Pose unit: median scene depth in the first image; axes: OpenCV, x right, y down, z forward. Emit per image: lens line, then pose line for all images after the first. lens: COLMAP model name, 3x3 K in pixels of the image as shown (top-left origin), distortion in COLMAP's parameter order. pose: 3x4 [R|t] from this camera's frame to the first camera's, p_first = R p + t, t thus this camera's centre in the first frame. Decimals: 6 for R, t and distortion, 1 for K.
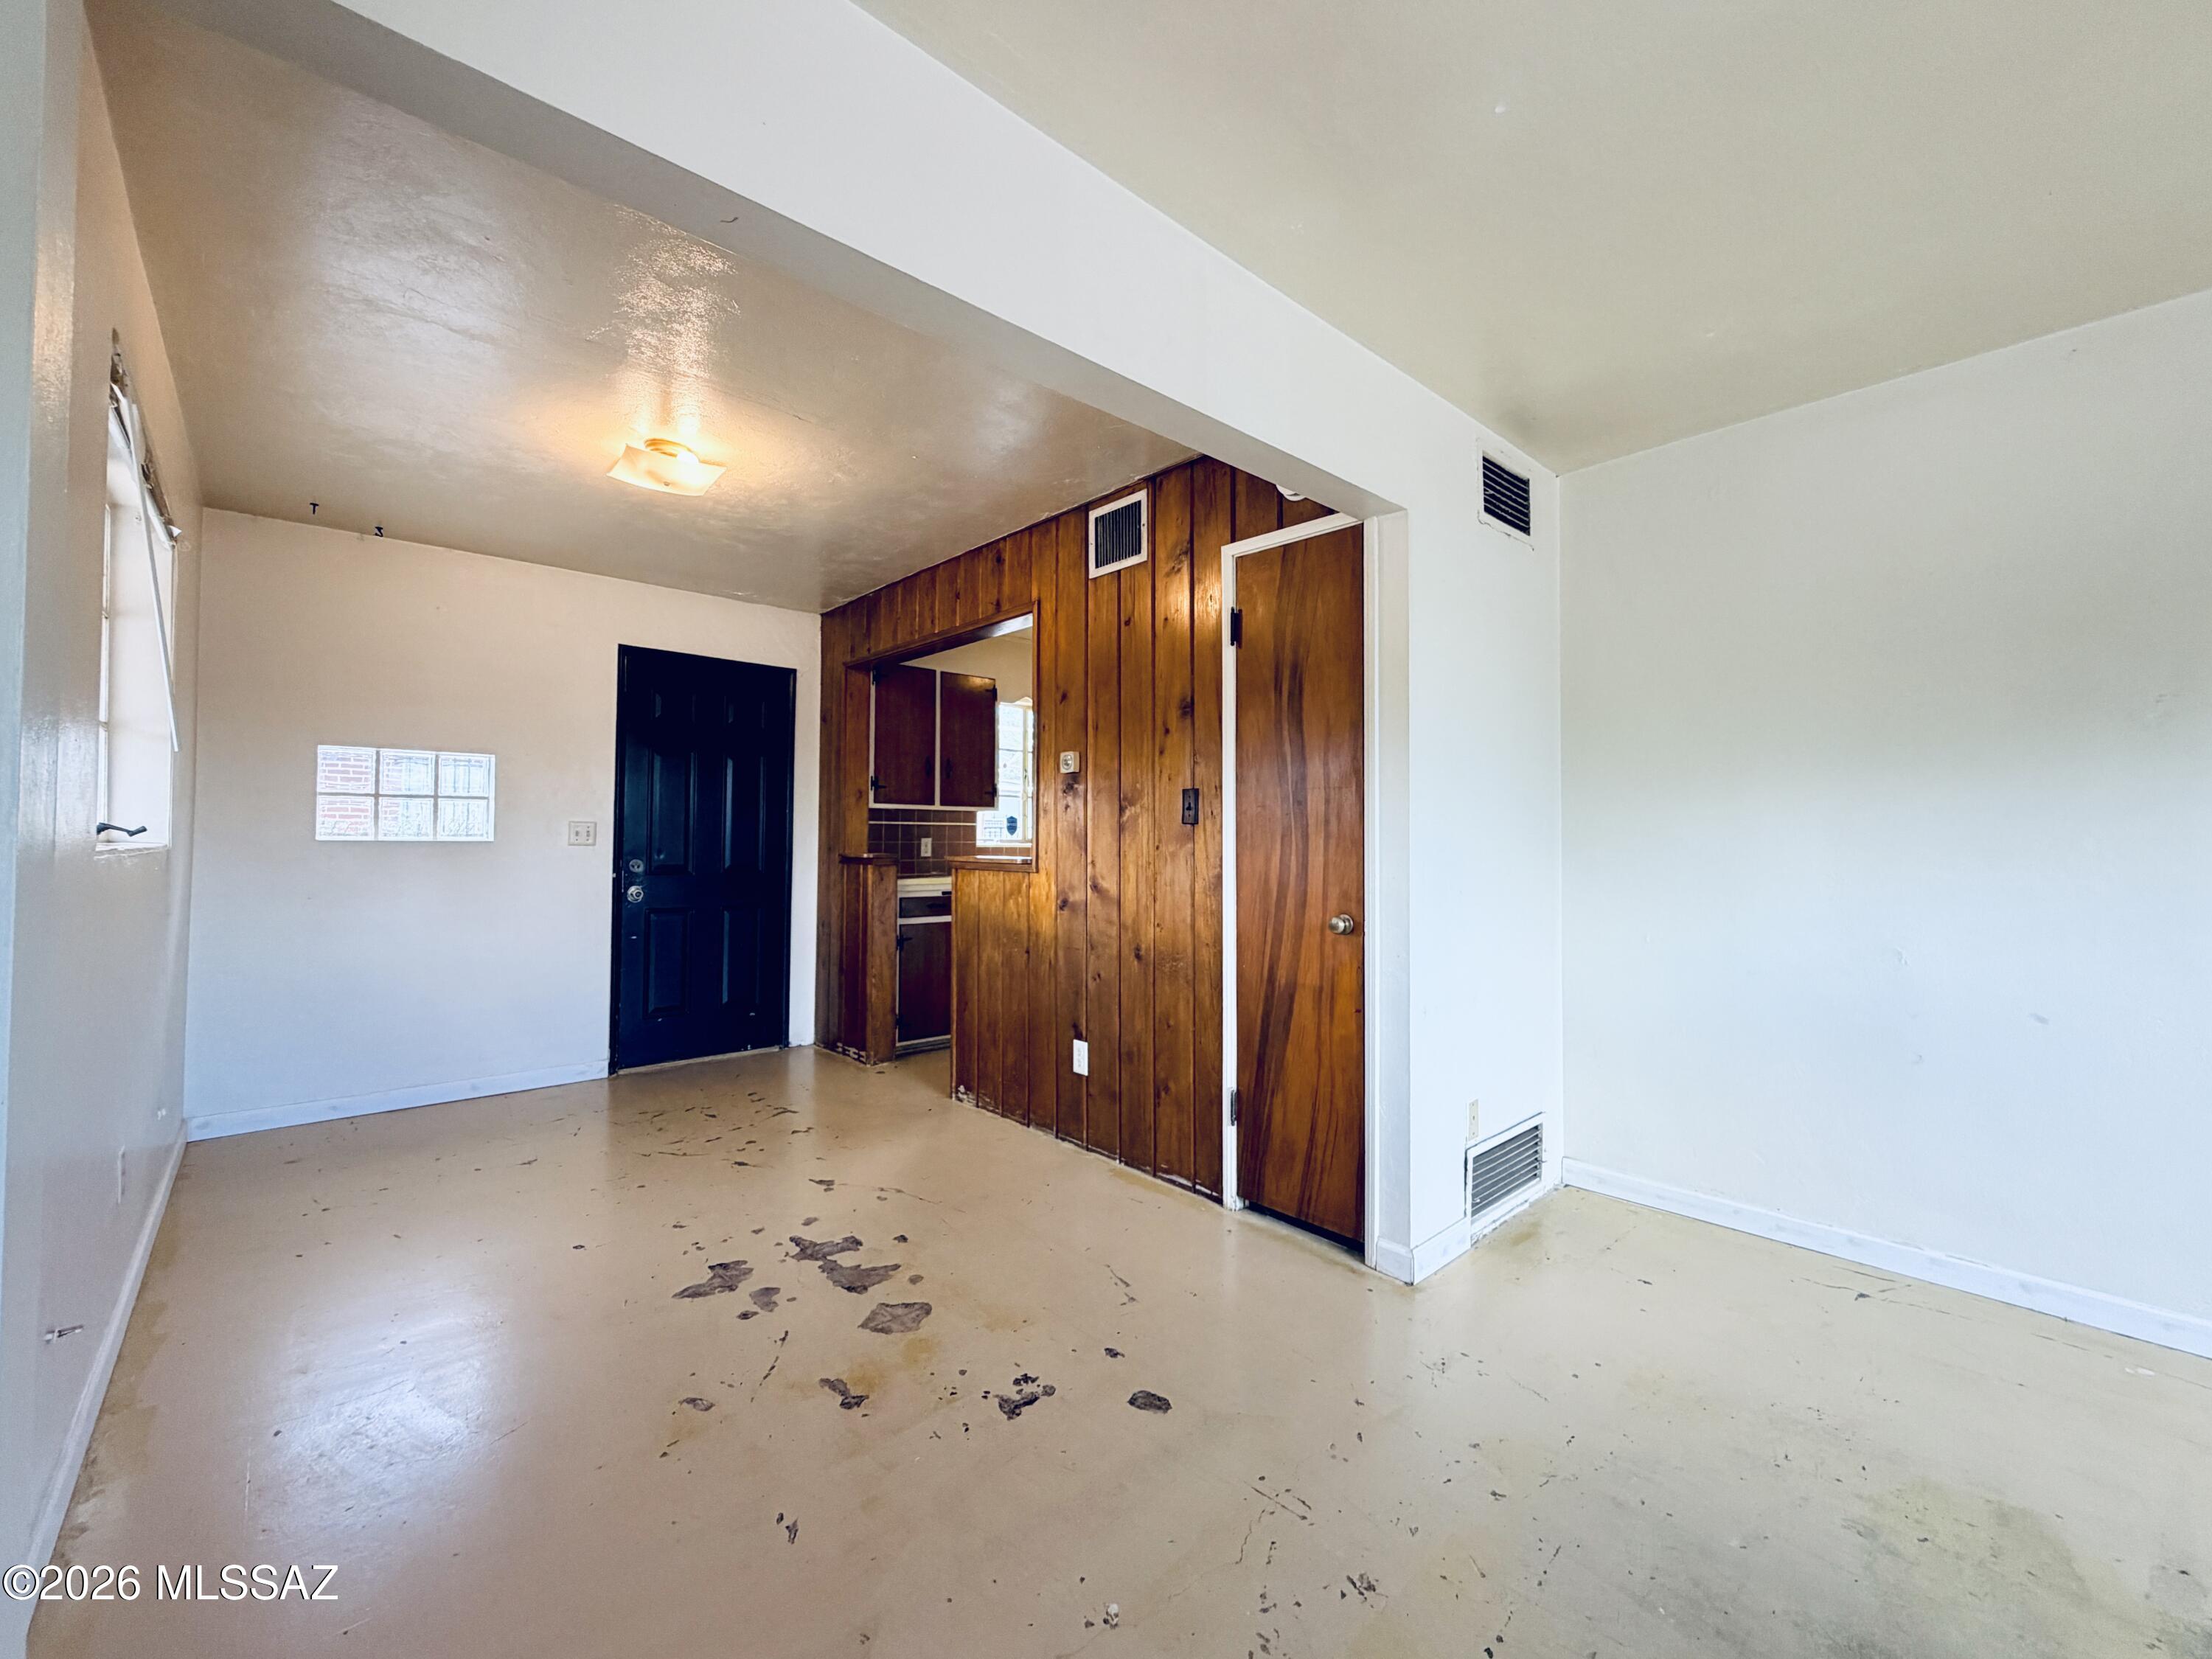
lens RADIAL K [[887.8, 0, 1087.0], [0, 887.8, 819.2], [0, 0, 1]] dist [-0.002756, 0.001104]
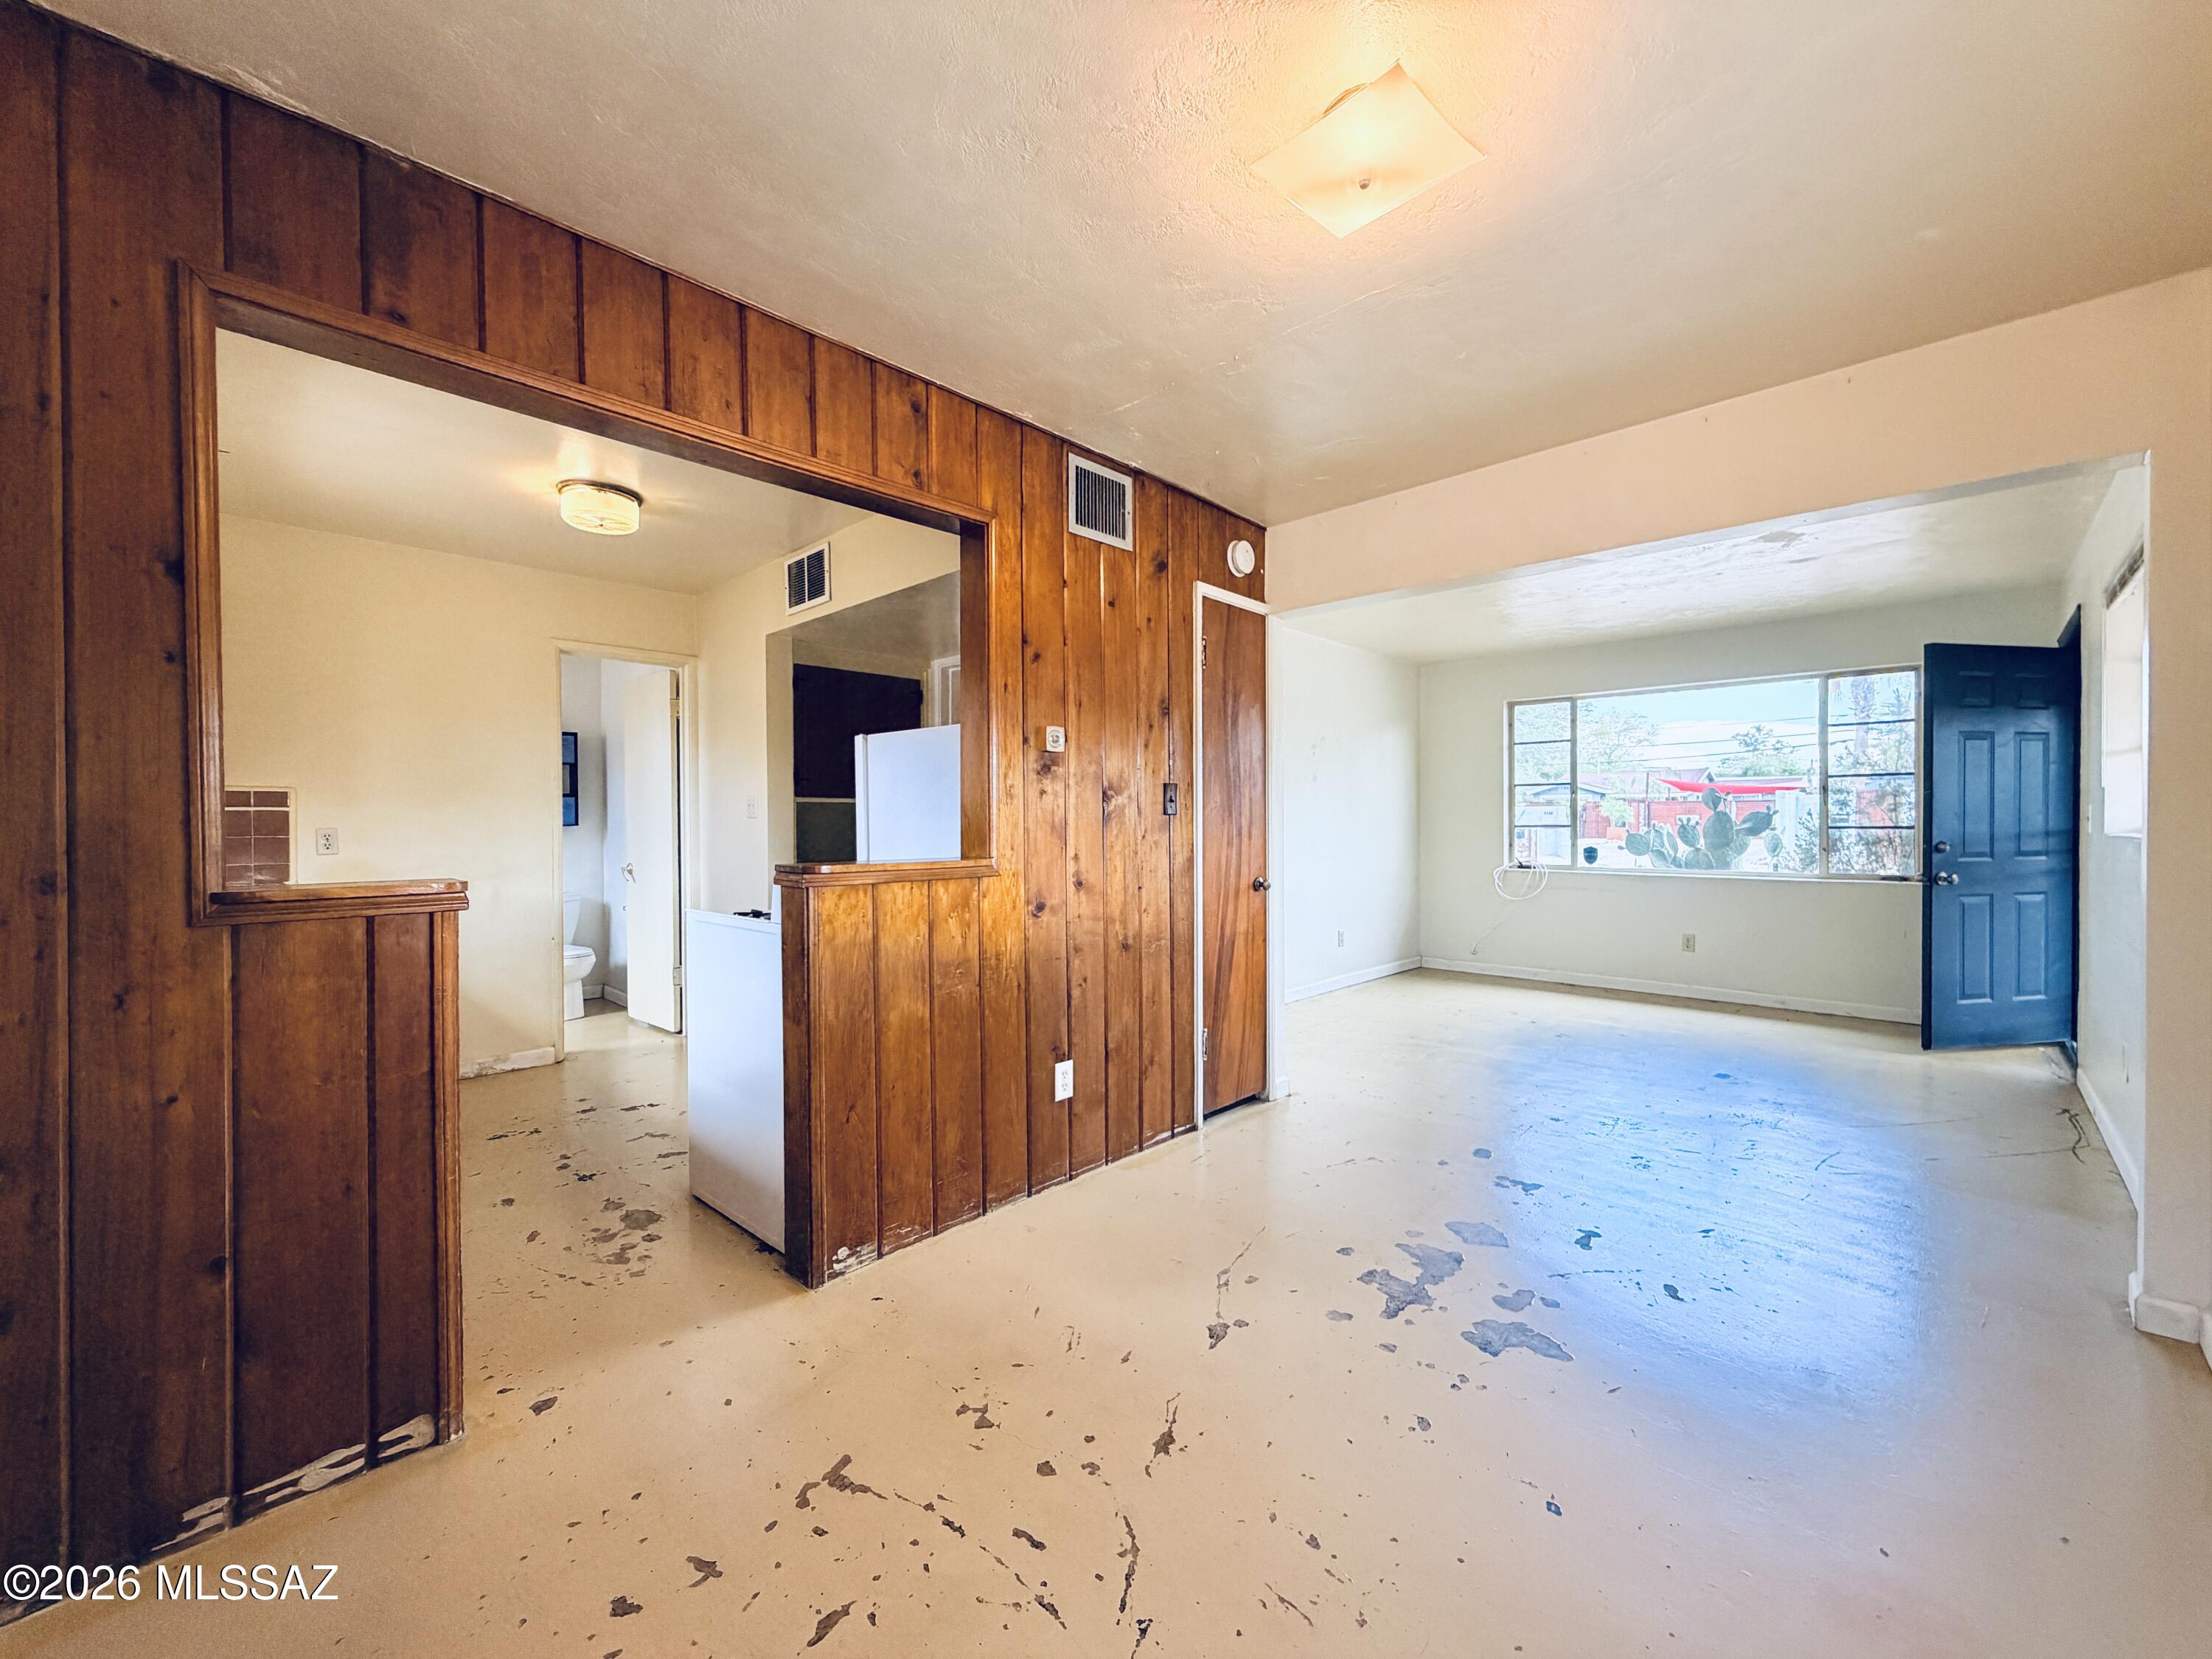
lens RADIAL K [[887.8, 0, 1087.0], [0, 887.8, 831.5], [0, 0, 1]] dist [-0.002756, 0.001104]
pose [[-0.061682, -0.017105, 0.997949, -0.895608], [-0.018921, 0.999694, 0.015966, 0.009731], [-0.997916, -0.017897, -0.061987, 1.060673]]
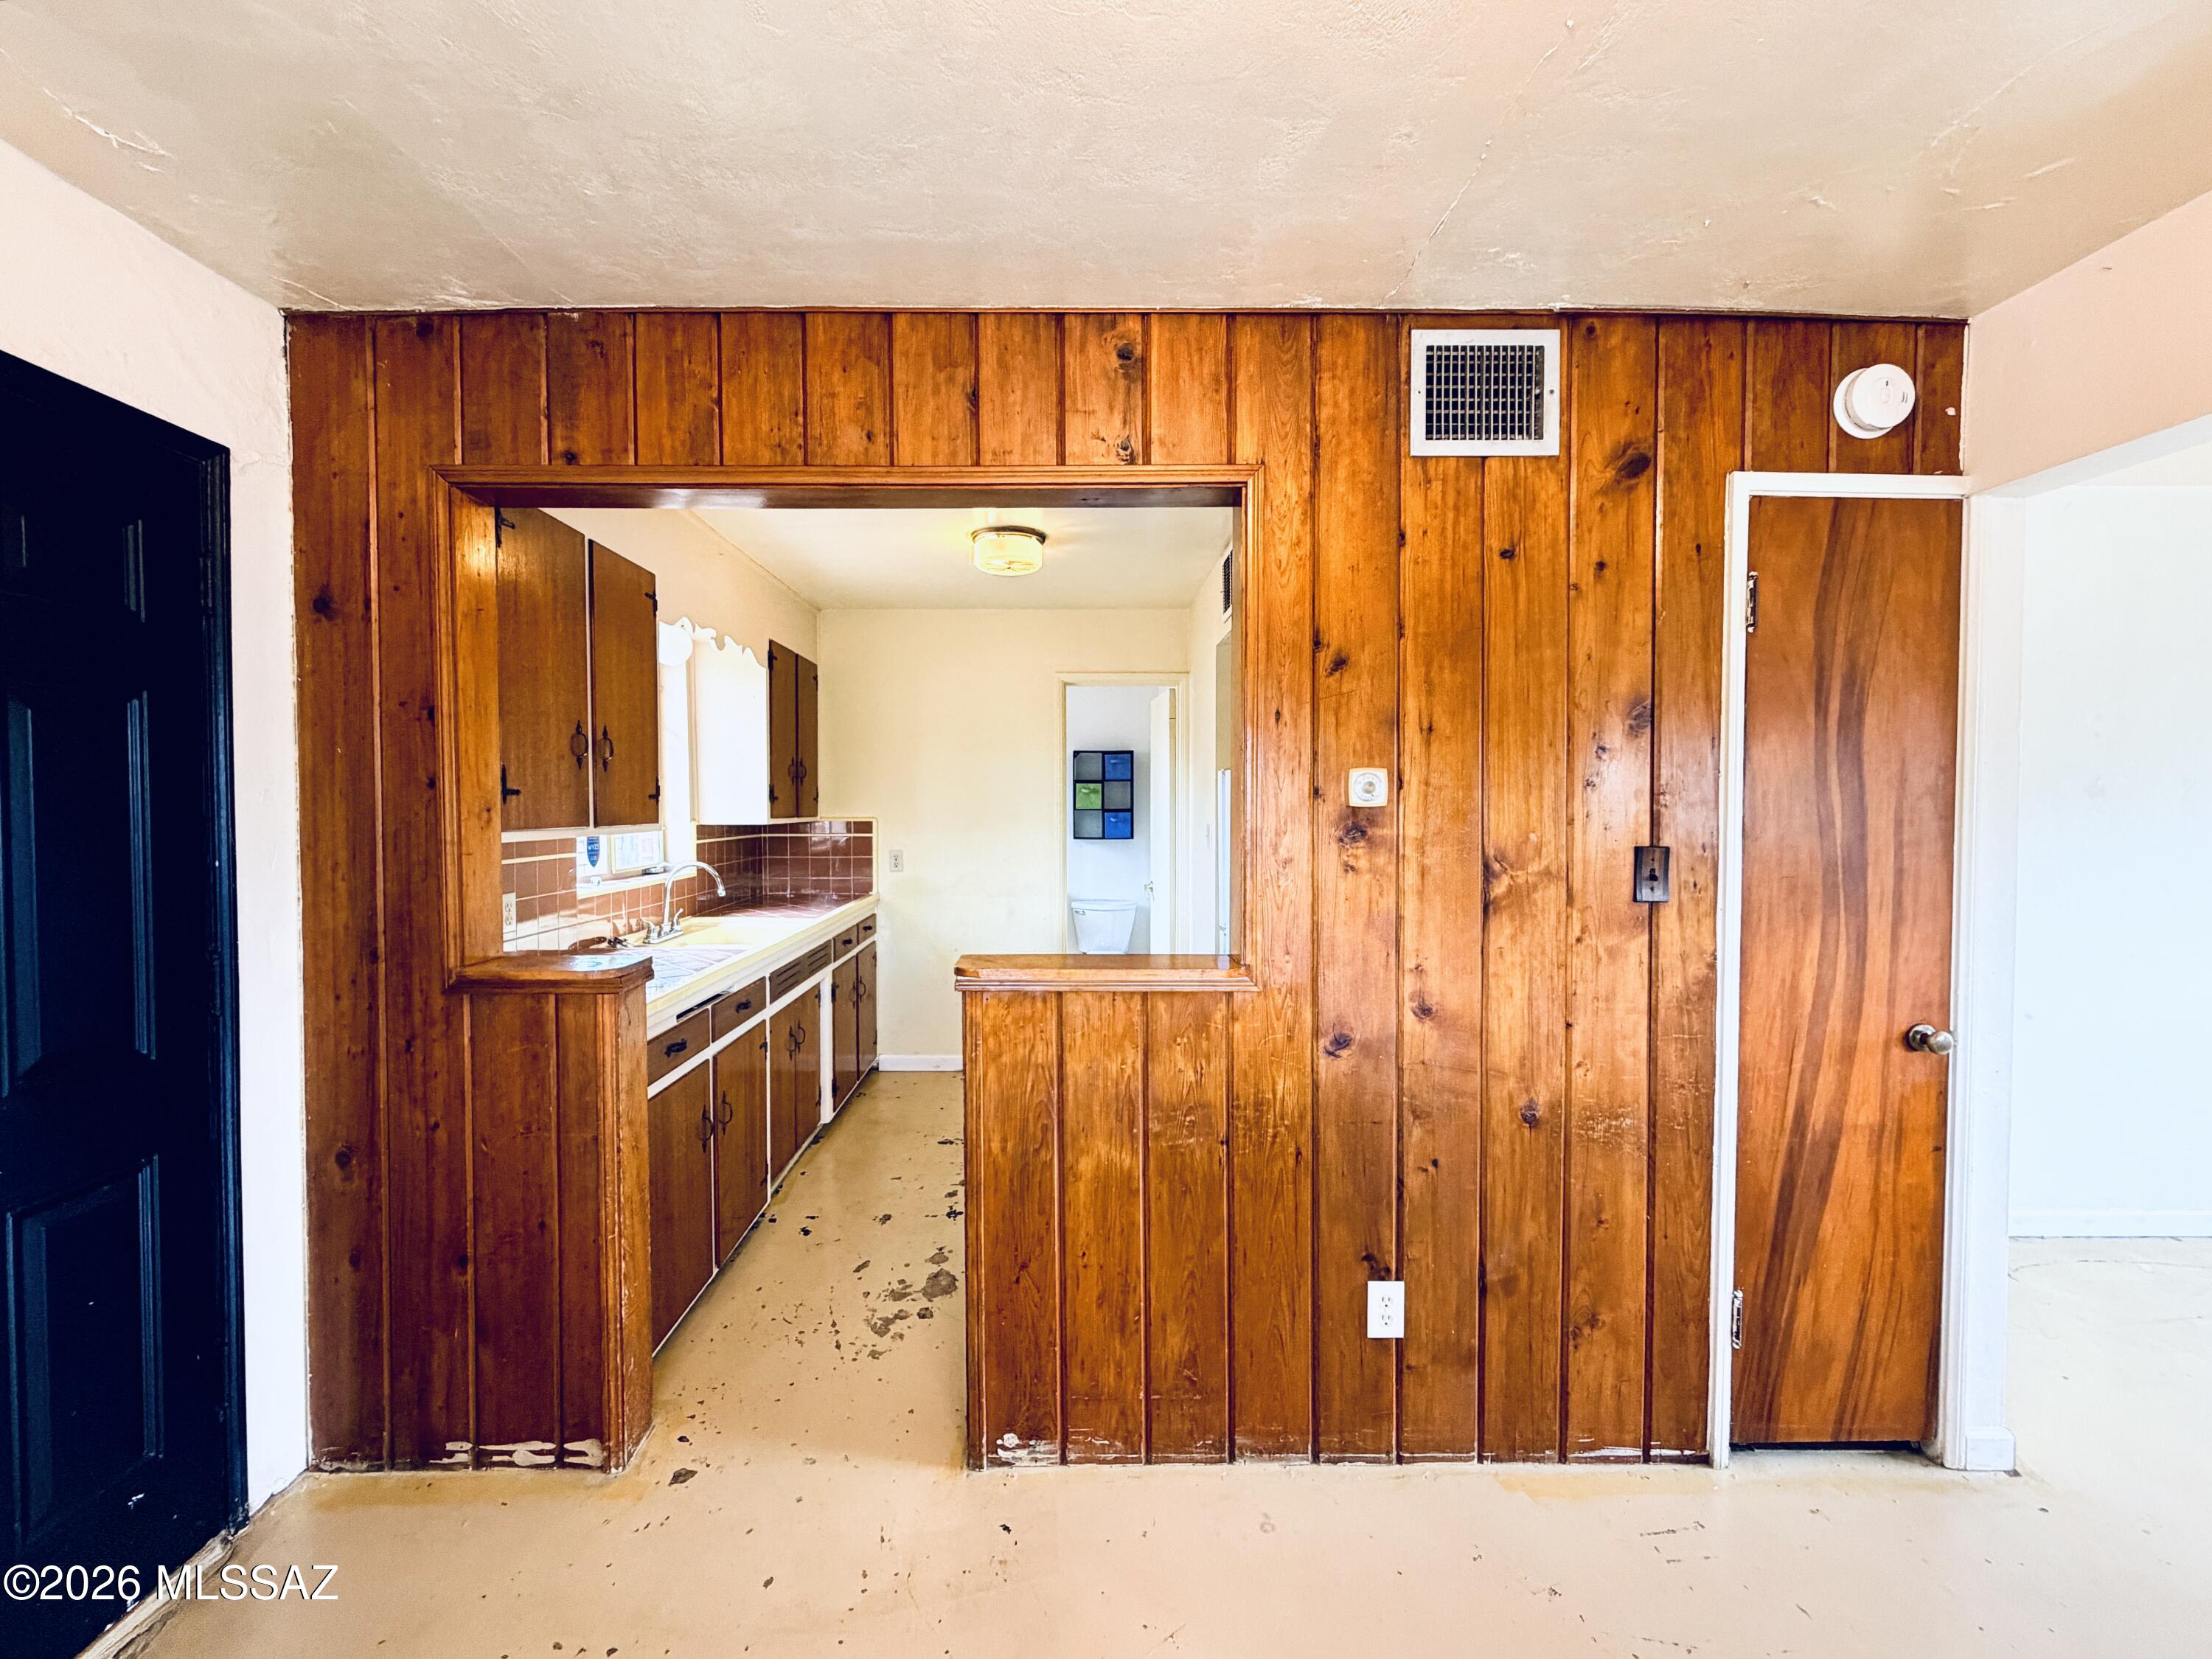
lens RADIAL K [[887.8, 0, 1069.5], [0, 887.8, 829.8], [0, 0, 1]] dist [-0.002756, 0.001104]
pose [[0.666741, -0.028237, 0.744754, -0.569558], [-0.011598, 0.998768, 0.048252, -0.064895], [-0.745199, -0.040809, 0.665592, 0.804657]]
